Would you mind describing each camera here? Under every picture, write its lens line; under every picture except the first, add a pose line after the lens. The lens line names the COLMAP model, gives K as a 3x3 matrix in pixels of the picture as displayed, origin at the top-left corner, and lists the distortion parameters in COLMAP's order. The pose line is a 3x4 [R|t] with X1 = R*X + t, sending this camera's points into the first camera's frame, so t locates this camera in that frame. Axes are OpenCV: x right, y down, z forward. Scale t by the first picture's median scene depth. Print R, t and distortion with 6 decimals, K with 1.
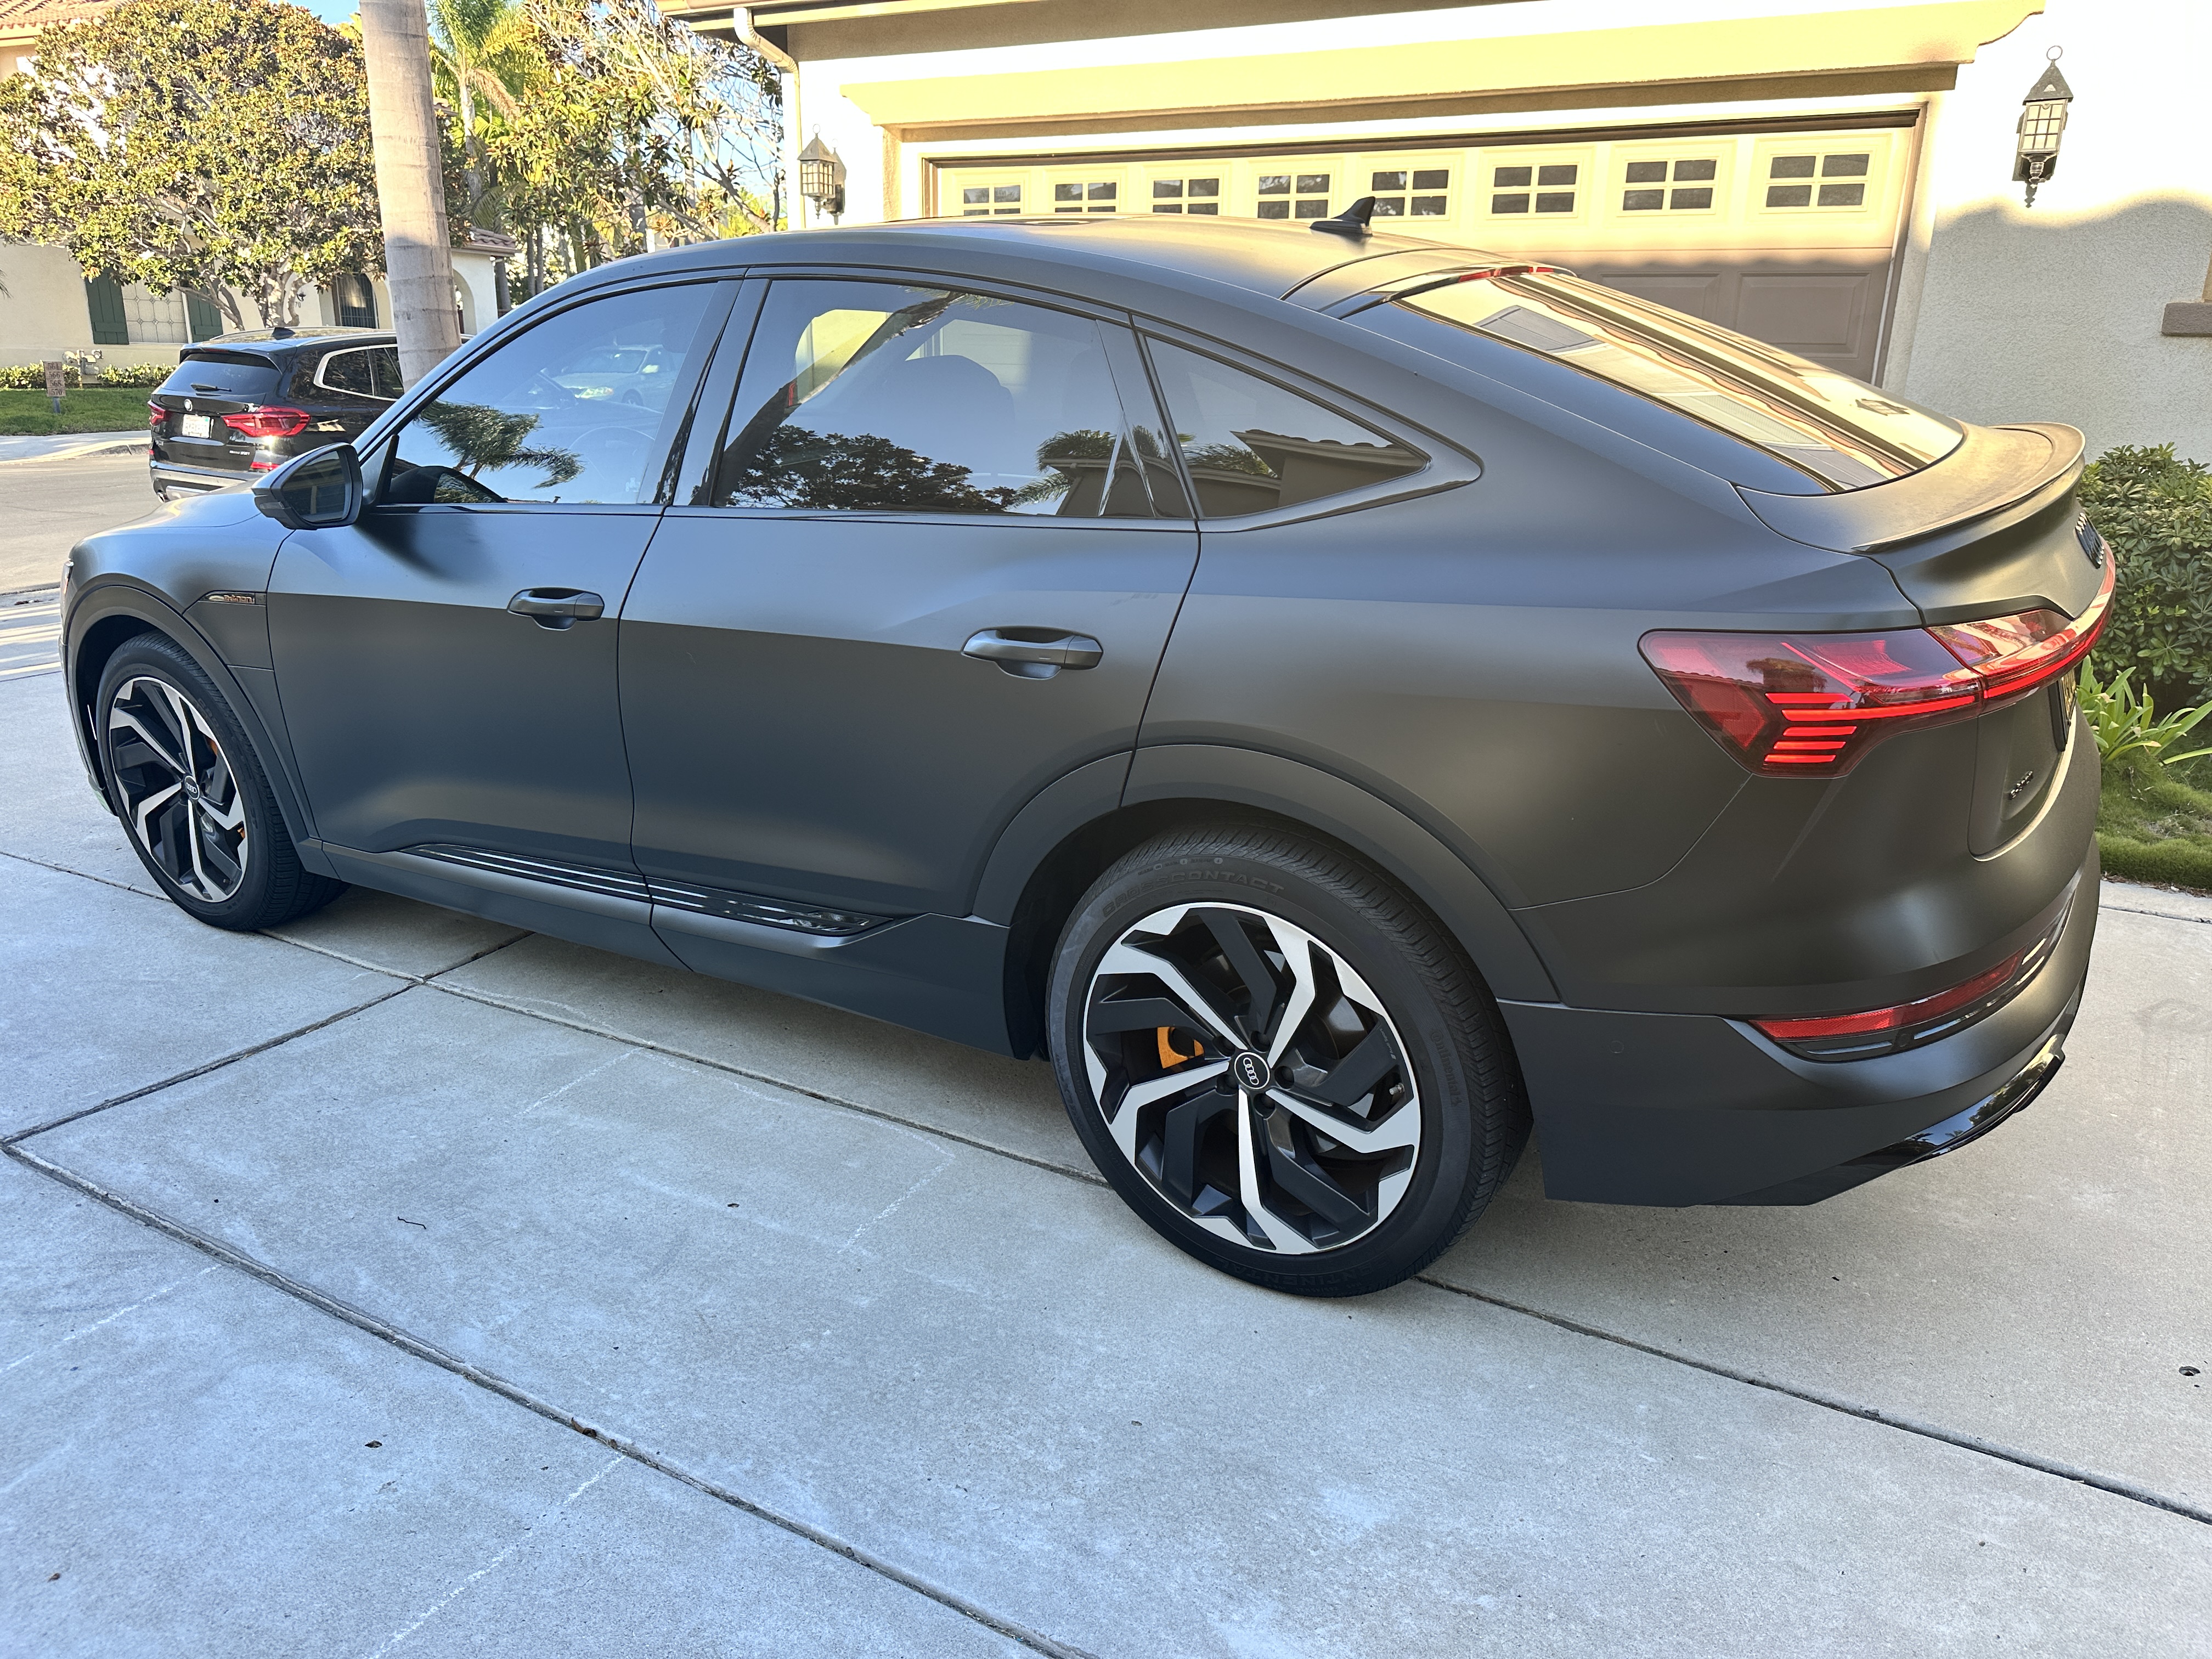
lens RADIAL K [[1567.3, 0, 1107.4], [0, 1567.3, 831.7], [0, 0, 1]] dist [0.010053, -0.013131]
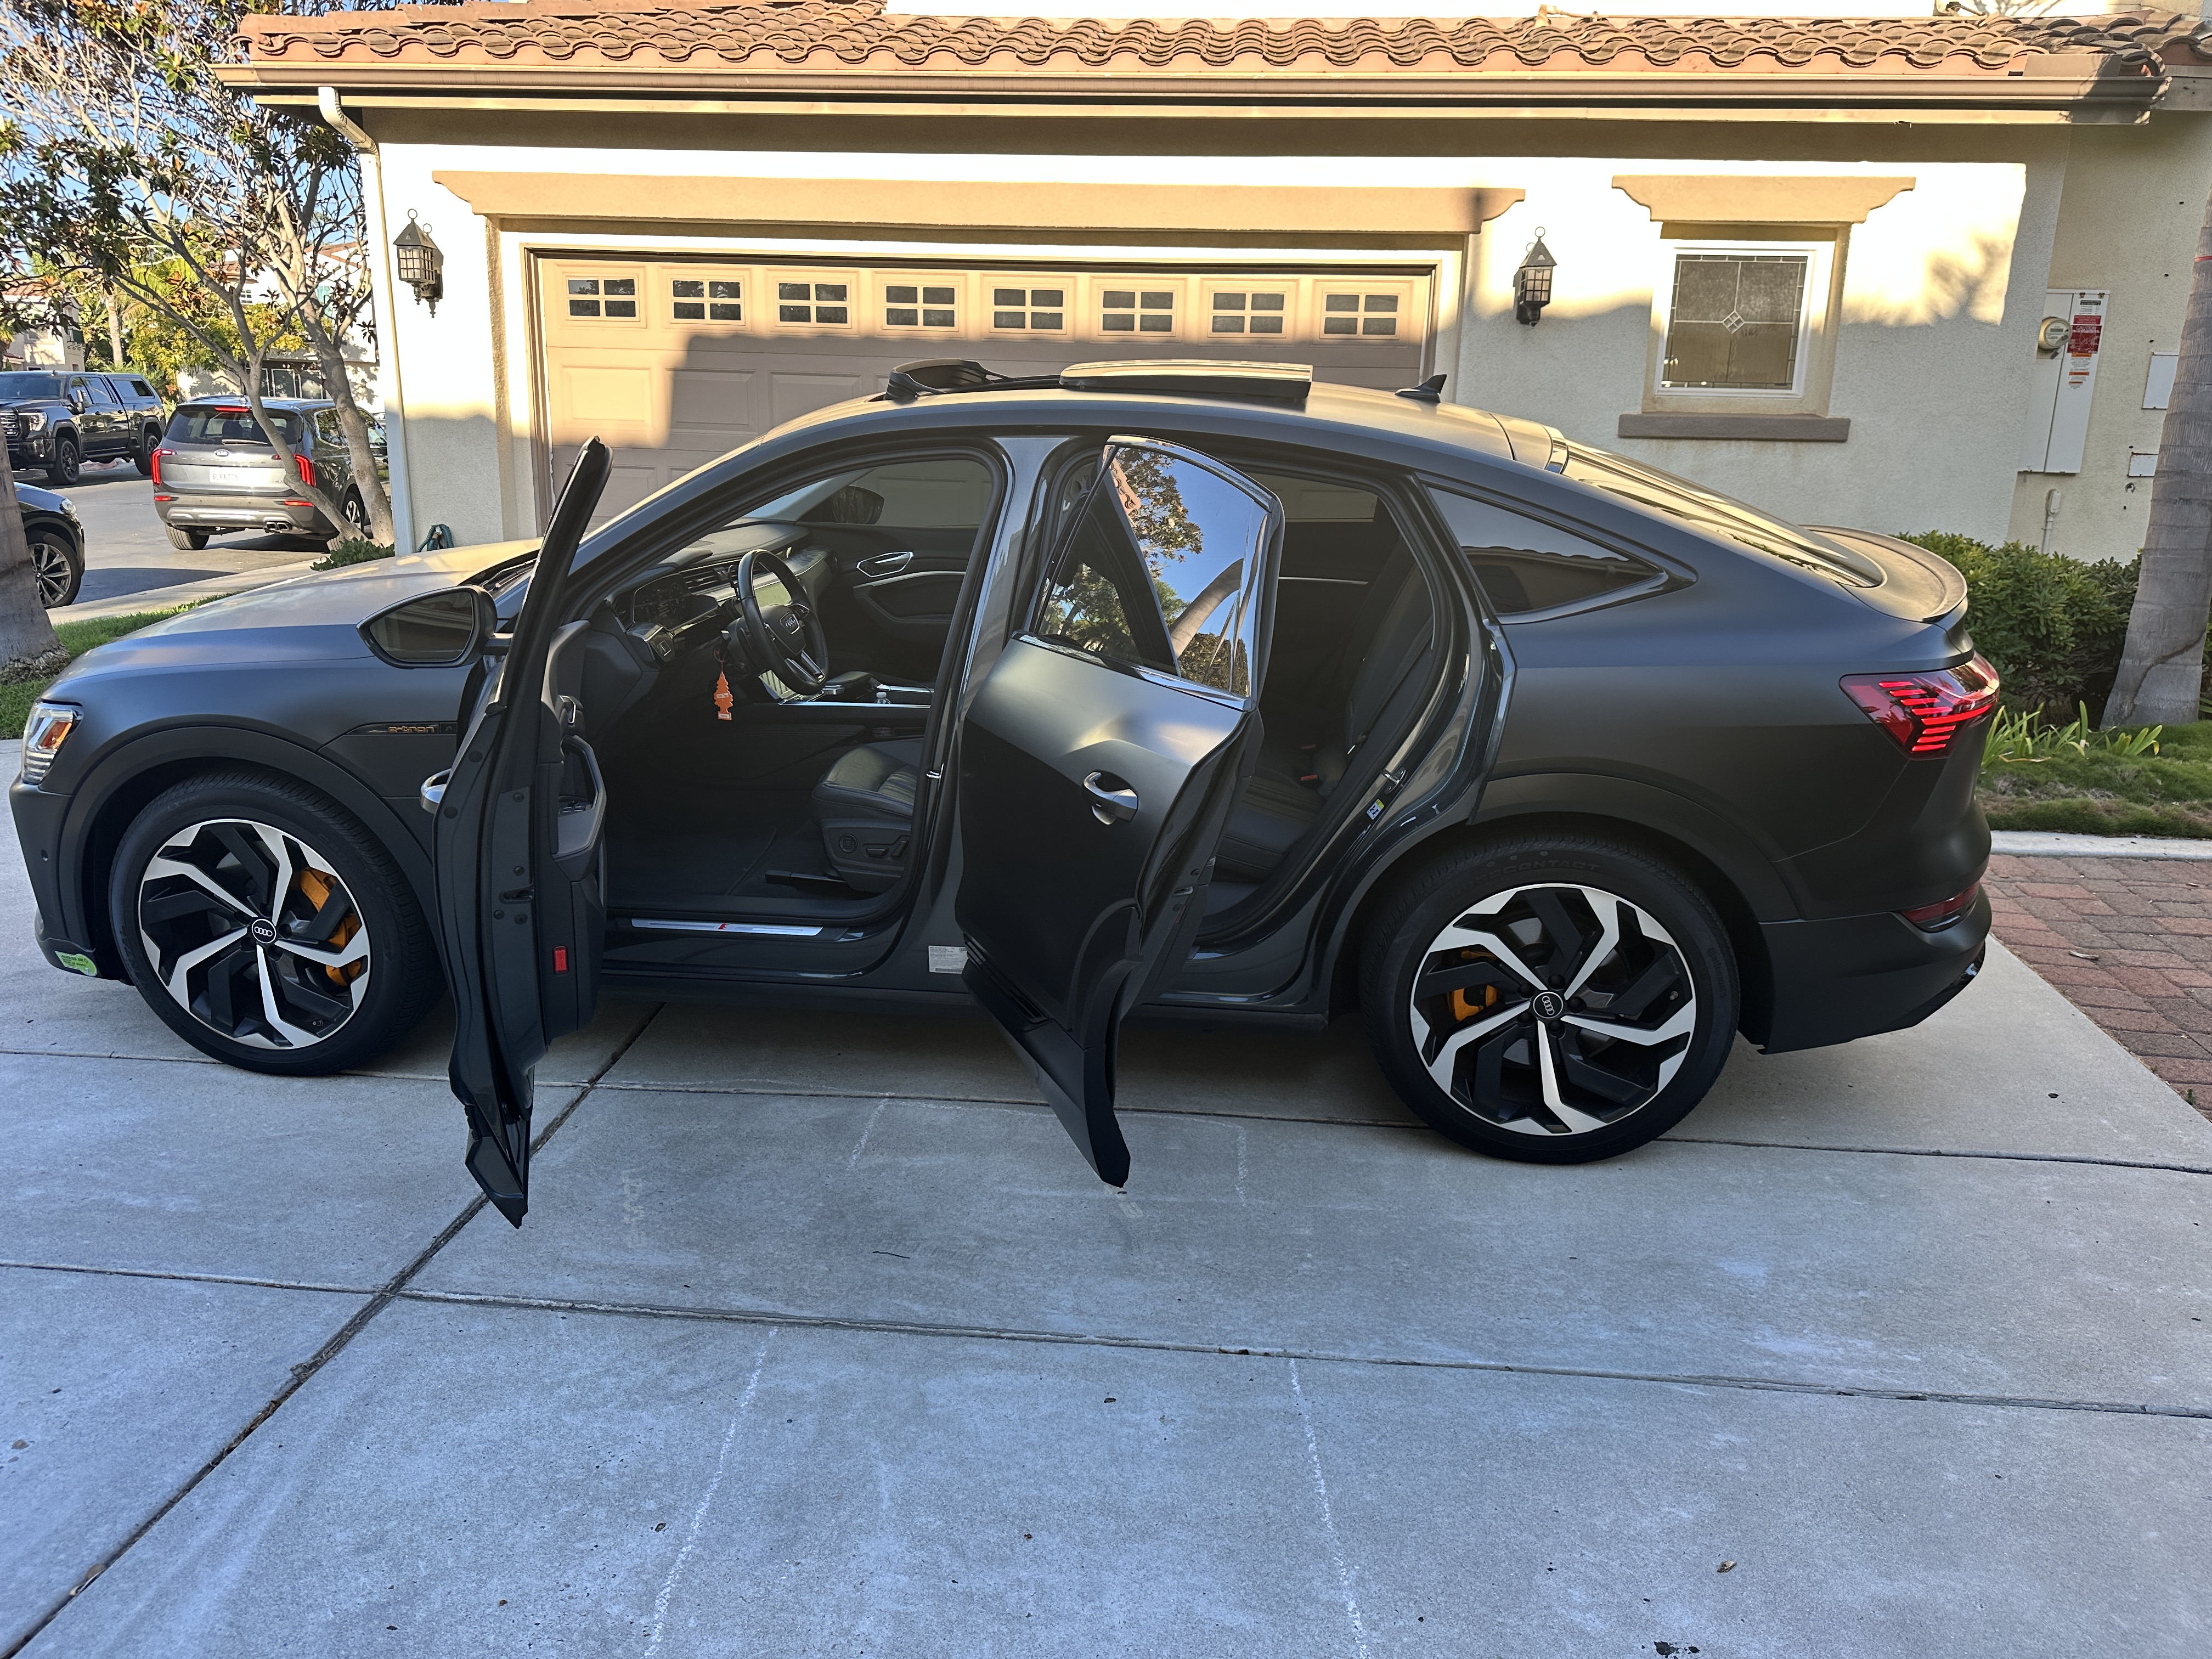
lens RADIAL K [[1567.3, 0, 1100.3], [0, 1567.3, 821.3], [0, 0, 1]] dist [0.010053, -0.013131]
pose [[0.907992, -0.099448, 0.407015, -0.777014], [0.116426, 0.993052, -0.017092, -0.029853], [-0.402487, 0.062907, 0.913262, -0.114015]]
